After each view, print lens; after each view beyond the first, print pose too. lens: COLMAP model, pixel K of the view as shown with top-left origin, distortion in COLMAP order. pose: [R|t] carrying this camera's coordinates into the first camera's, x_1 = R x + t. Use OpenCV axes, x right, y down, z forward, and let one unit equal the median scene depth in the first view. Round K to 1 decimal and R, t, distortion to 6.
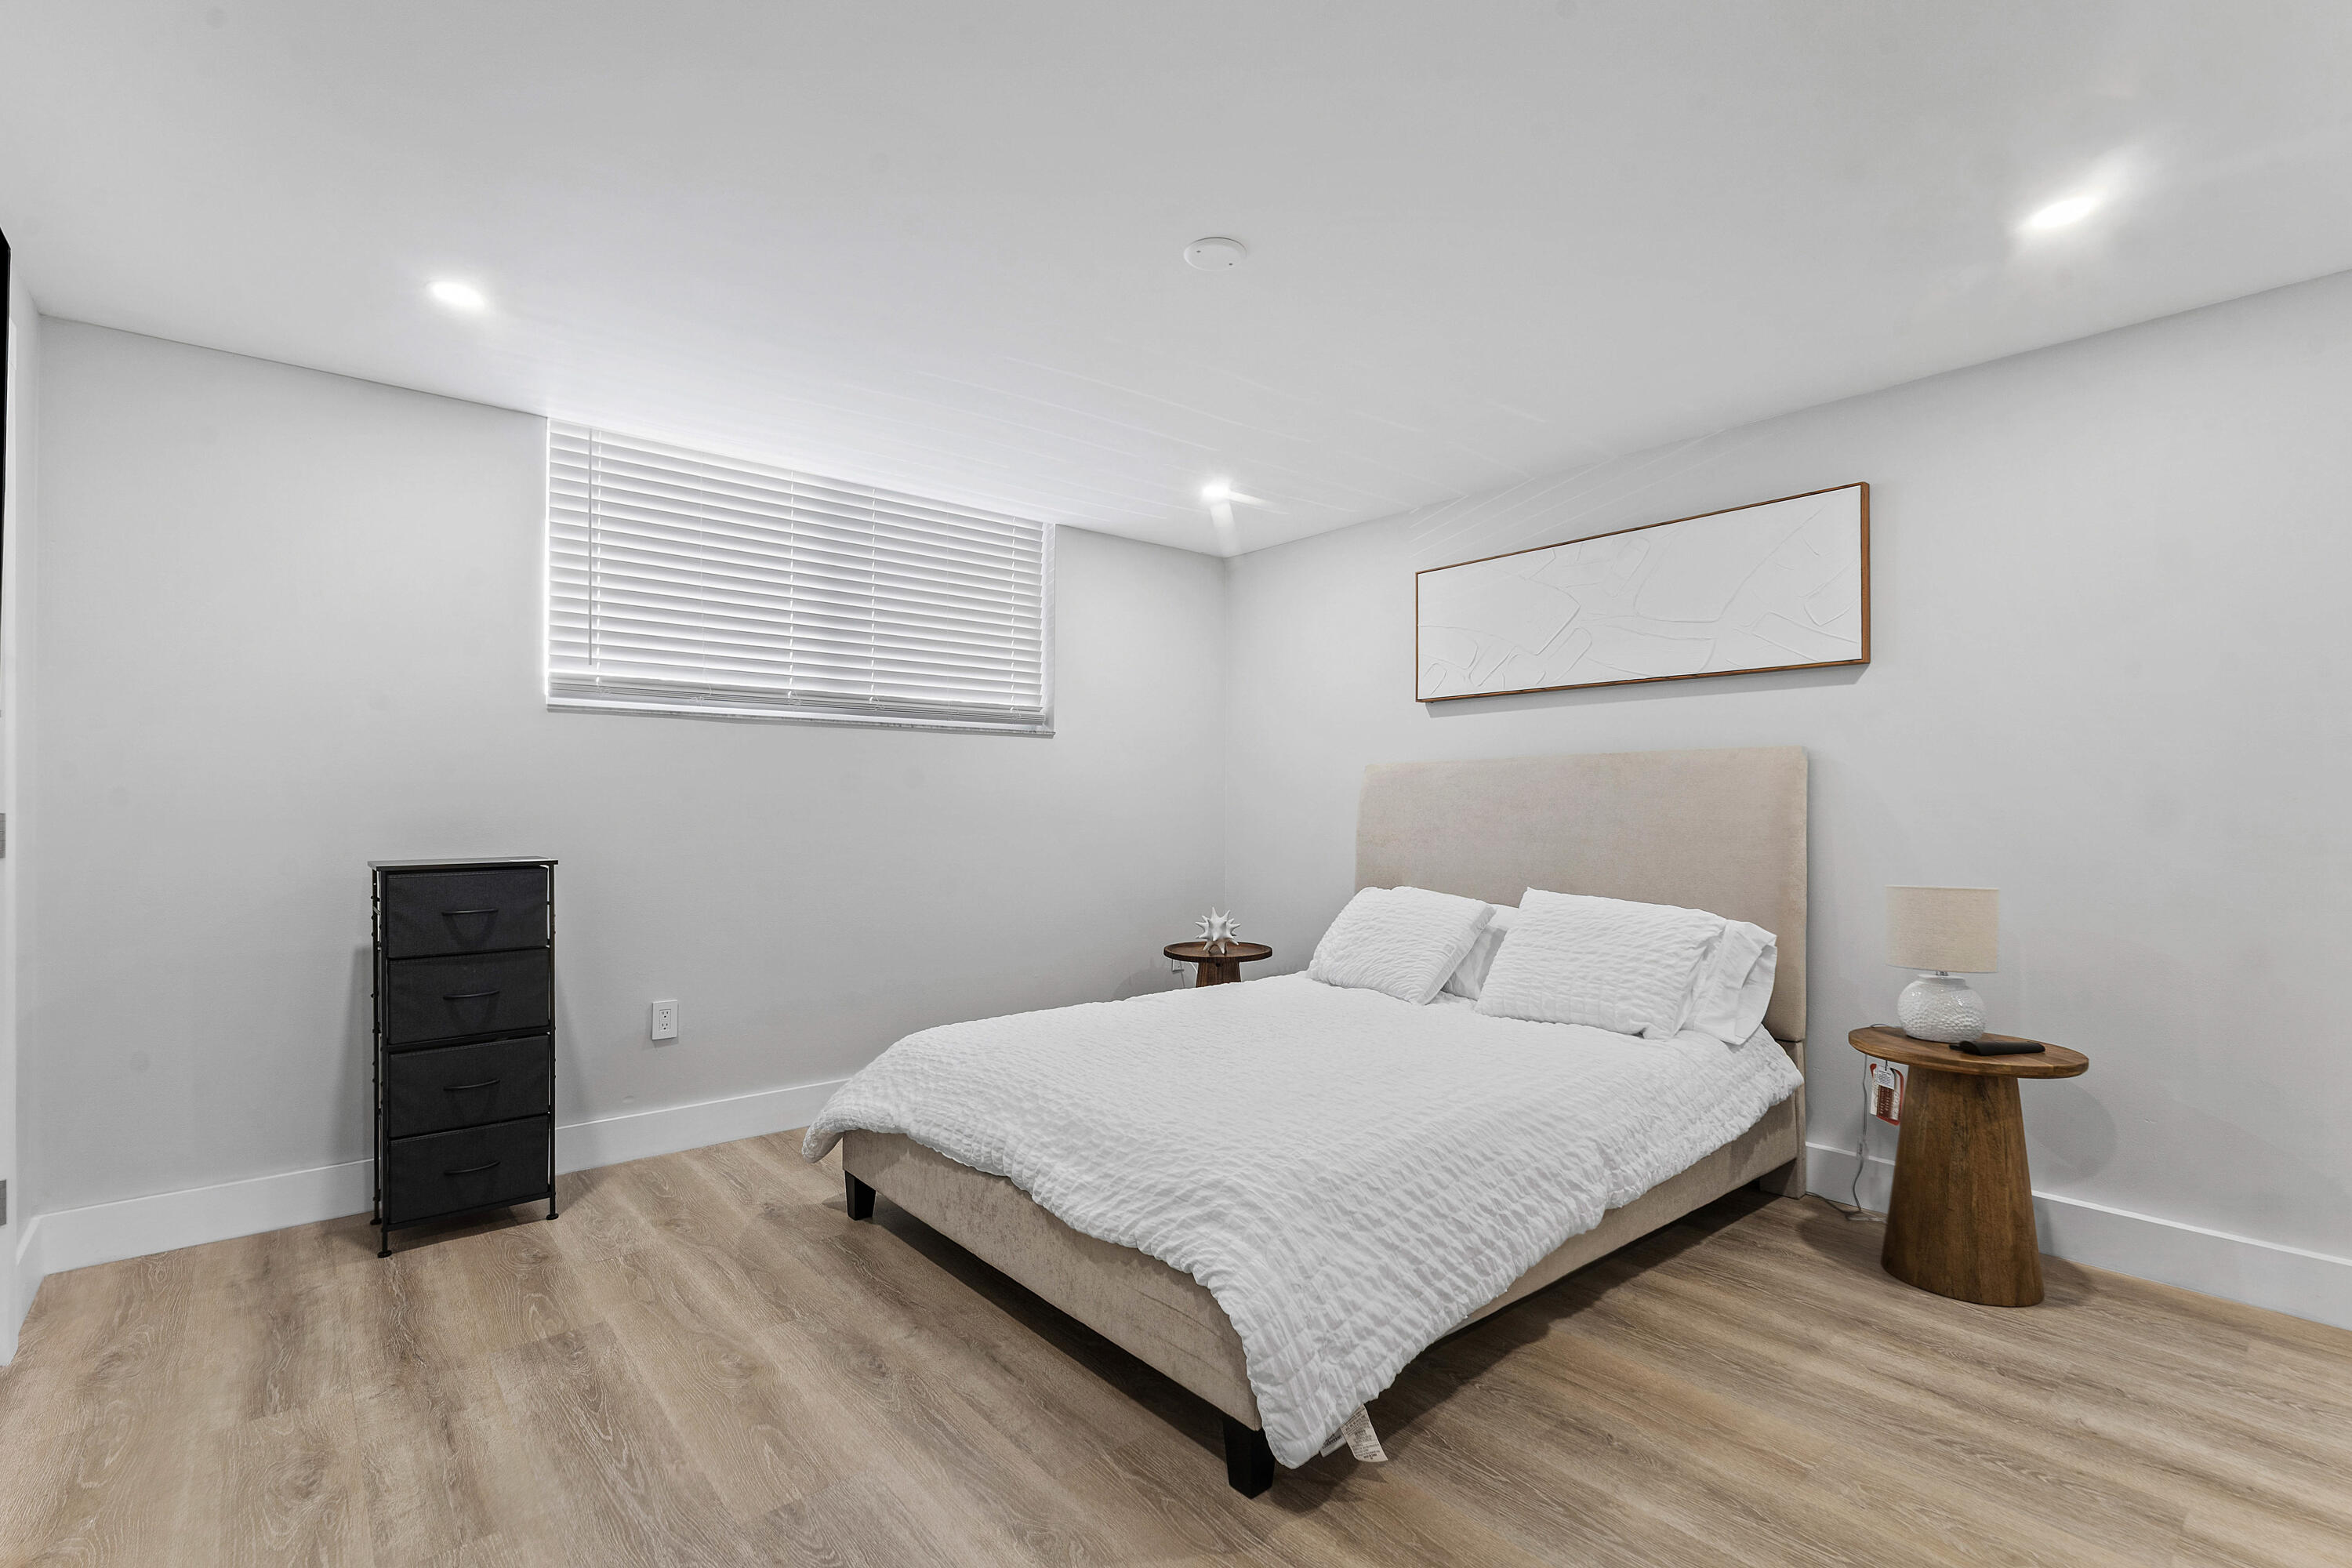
lens RADIAL K [[1047.5, 0, 1172.6], [0, 1047.5, 811.6], [0, 0, 1]] dist [-0.002700, -0.000405]
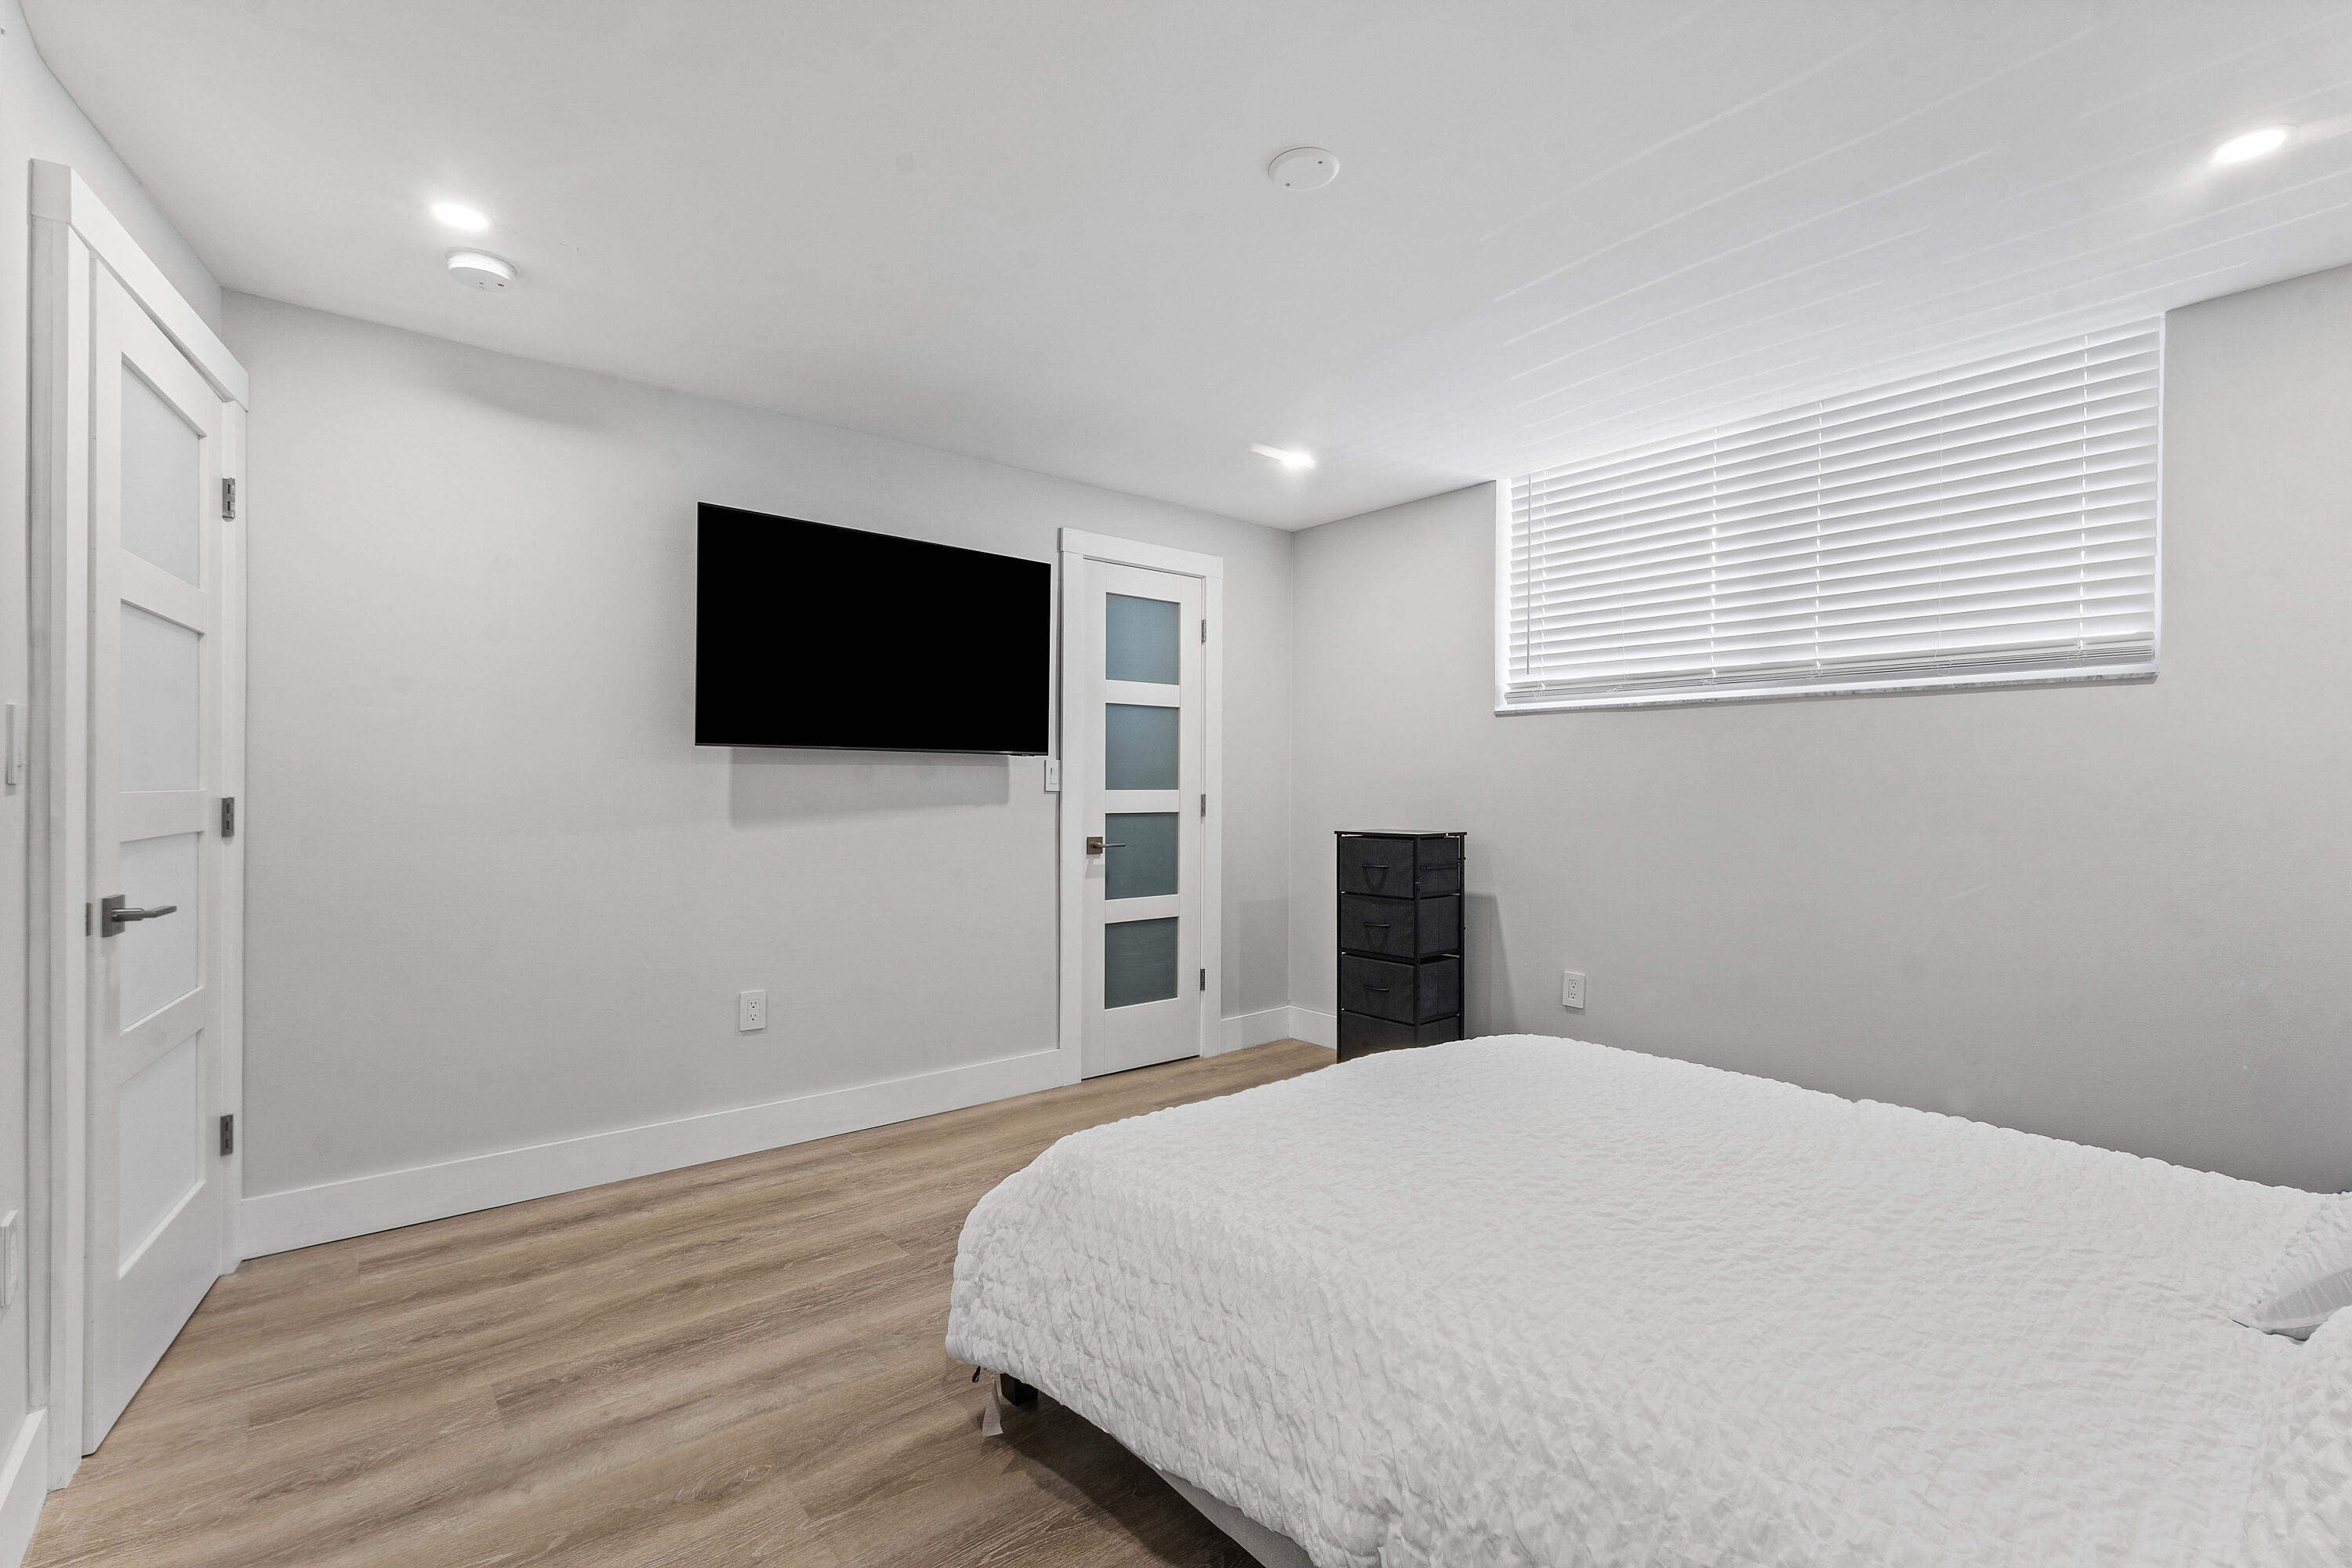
lens RADIAL K [[1061.5, 0, 1172.5], [0, 1061.5, 788.1], [0, 0, 1]] dist [0.000688, 0.000067]
pose [[-0.017911, 0.006645, -0.999817, 0.659584], [-0.005365, 0.999963, 0.006742, -0.017339], [0.999825, 0.005485, -0.017875, 0.629349]]
